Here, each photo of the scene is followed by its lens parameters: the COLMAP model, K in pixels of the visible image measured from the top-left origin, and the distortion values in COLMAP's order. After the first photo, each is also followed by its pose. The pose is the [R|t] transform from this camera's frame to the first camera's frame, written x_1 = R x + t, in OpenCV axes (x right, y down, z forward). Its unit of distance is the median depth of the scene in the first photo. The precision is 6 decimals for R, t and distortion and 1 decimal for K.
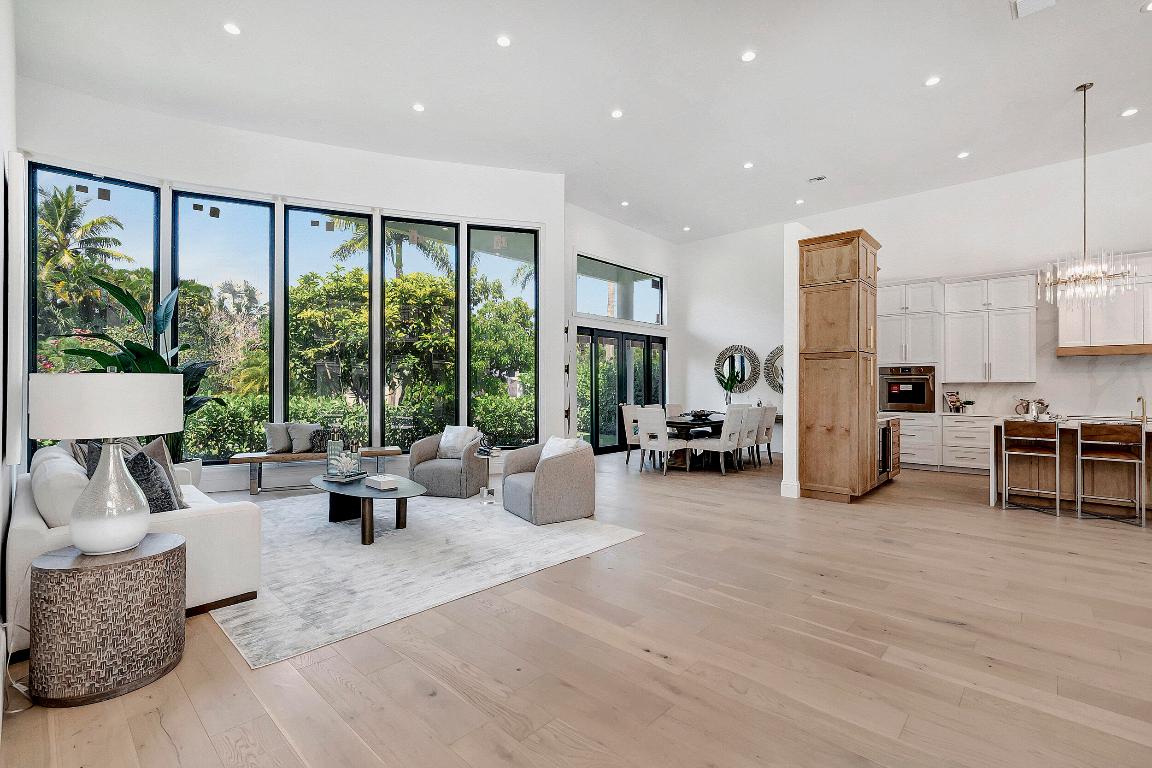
lens RADIAL K [[517.2, 0, 566.2], [0, 517.2, 384.9], [0, 0, 1]] dist [0.000595, -0.000041]
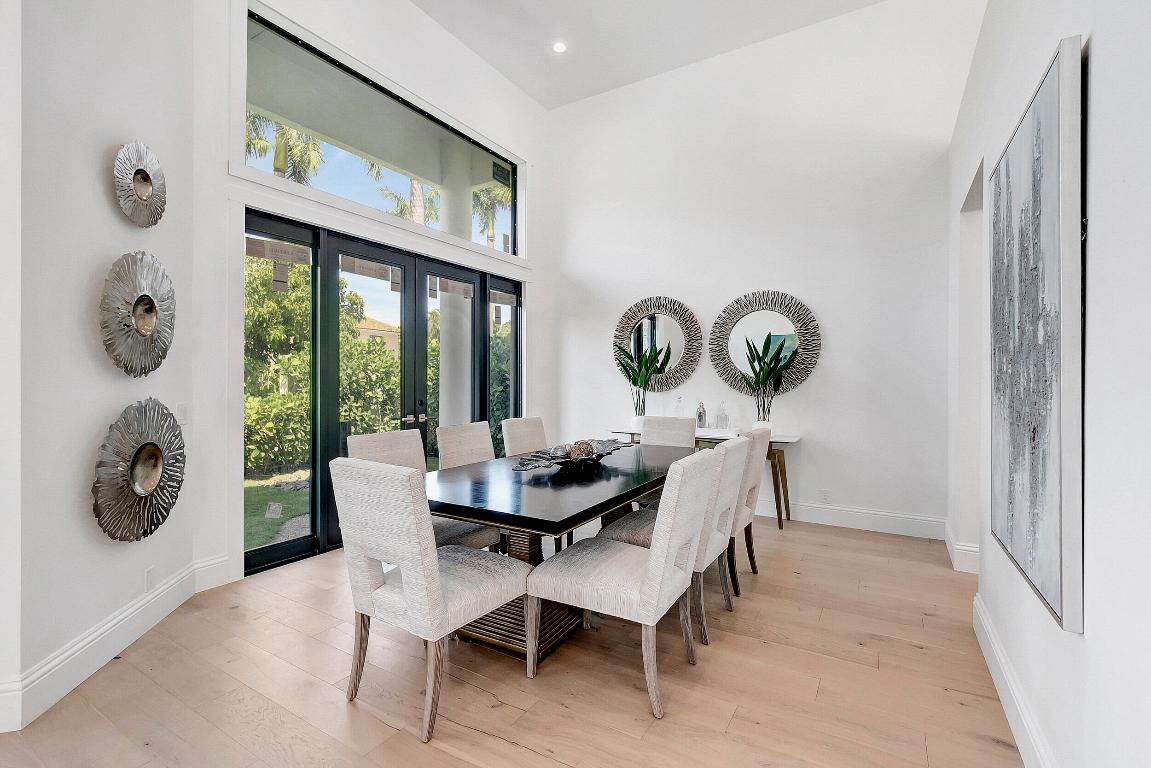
lens RADIAL K [[516.8, 0, 579.4], [0, 516.8, 382.4], [0, 0, 1]] dist [0.000595, -0.000041]
pose [[0.975670, 0.004541, 0.219199, 0.145604], [-0.005952, 0.999966, 0.005777, 0.003869], [-0.219165, -0.006941, 0.975663, 0.522857]]
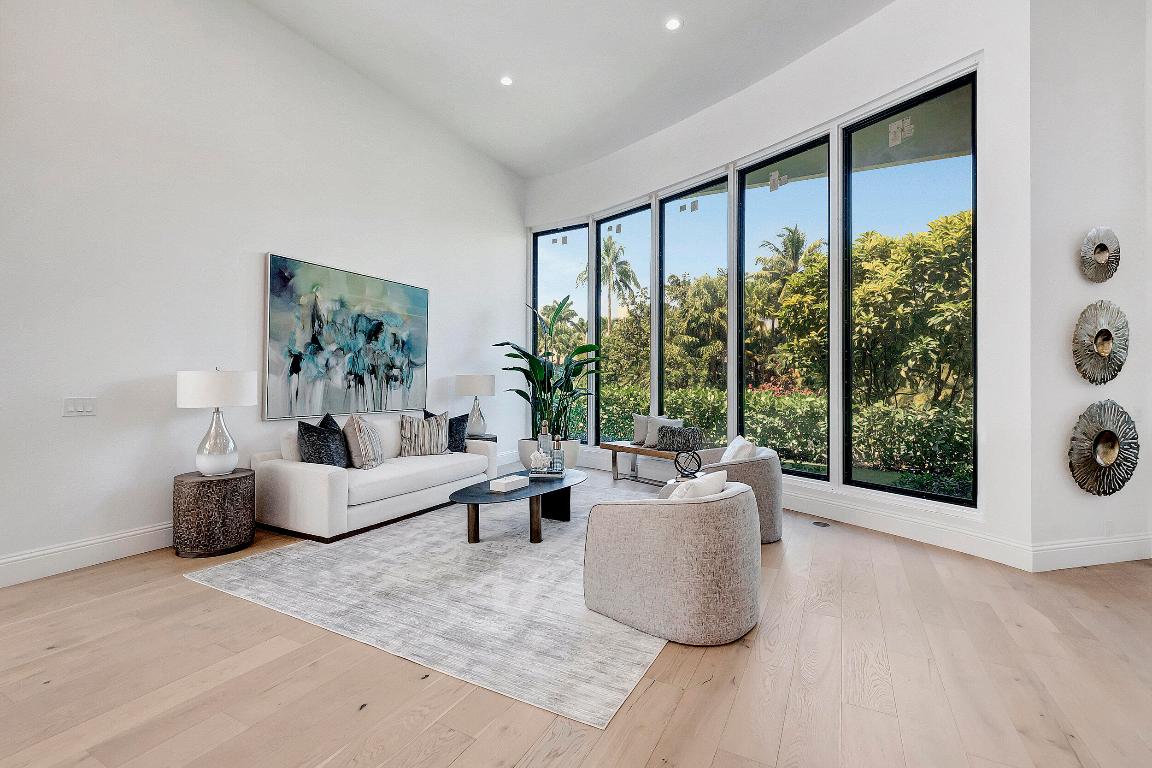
lens RADIAL K [[517.2, 0, 580.1], [0, 517.2, 377.6], [0, 0, 1]] dist [0.000595, -0.000041]
pose [[0.281085, -0.007155, -0.959656, 0.236821], [-0.002863, 0.999962, -0.008294, 0.003016], [0.959679, 0.005079, 0.281054, 0.364339]]
